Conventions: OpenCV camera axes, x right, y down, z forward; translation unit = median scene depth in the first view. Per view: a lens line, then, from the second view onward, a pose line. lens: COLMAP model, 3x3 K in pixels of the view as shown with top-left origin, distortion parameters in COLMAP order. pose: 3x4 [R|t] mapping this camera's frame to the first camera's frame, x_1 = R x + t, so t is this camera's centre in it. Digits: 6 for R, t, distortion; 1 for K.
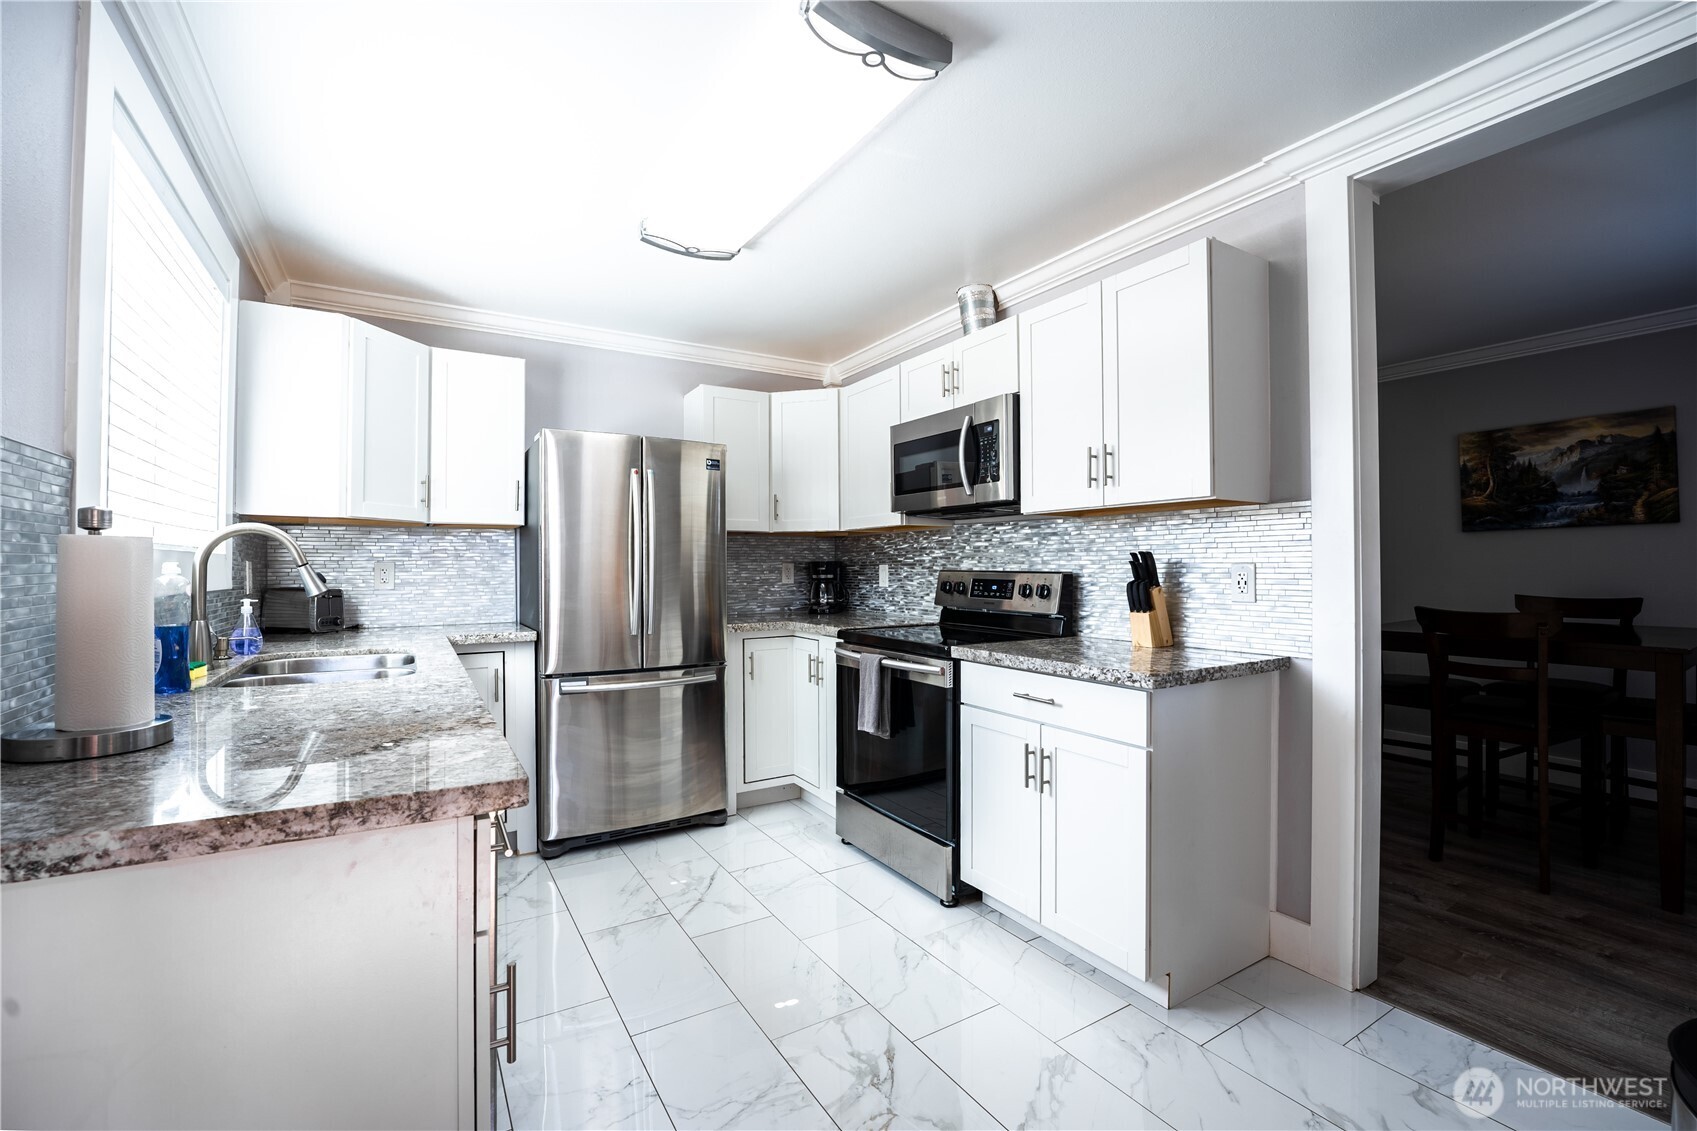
lens RADIAL K [[699.4, 0, 867.7], [0, 699.4, 561.7], [0, 0, 1]] dist [-0.027457, 0.002653]
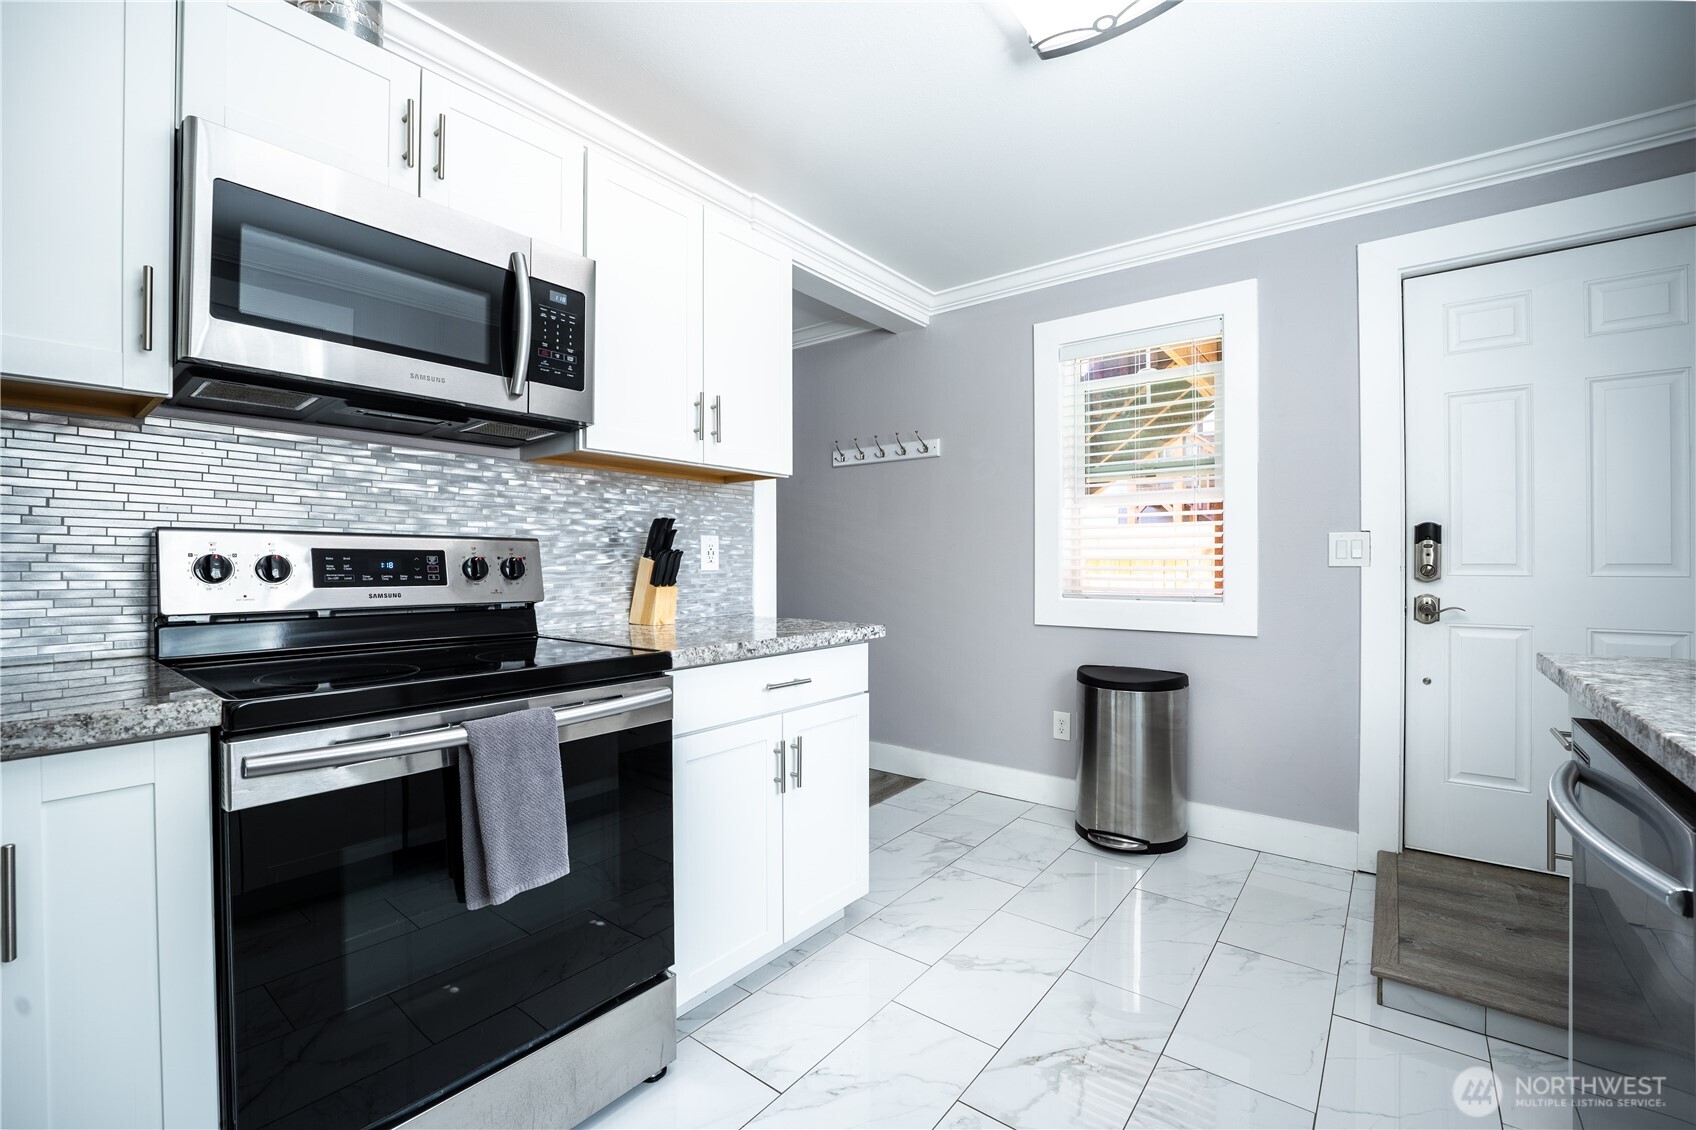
lens RADIAL K [[699.0, 0, 845.1], [0, 699.0, 560.3], [0, 0, 1]] dist [-0.027457, 0.002653]
pose [[-0.306137, 0.001953, 0.951985, -0.483039], [-0.006396, 0.999971, -0.004109, 0.038204], [-0.951966, -0.007347, -0.306116, 0.966533]]
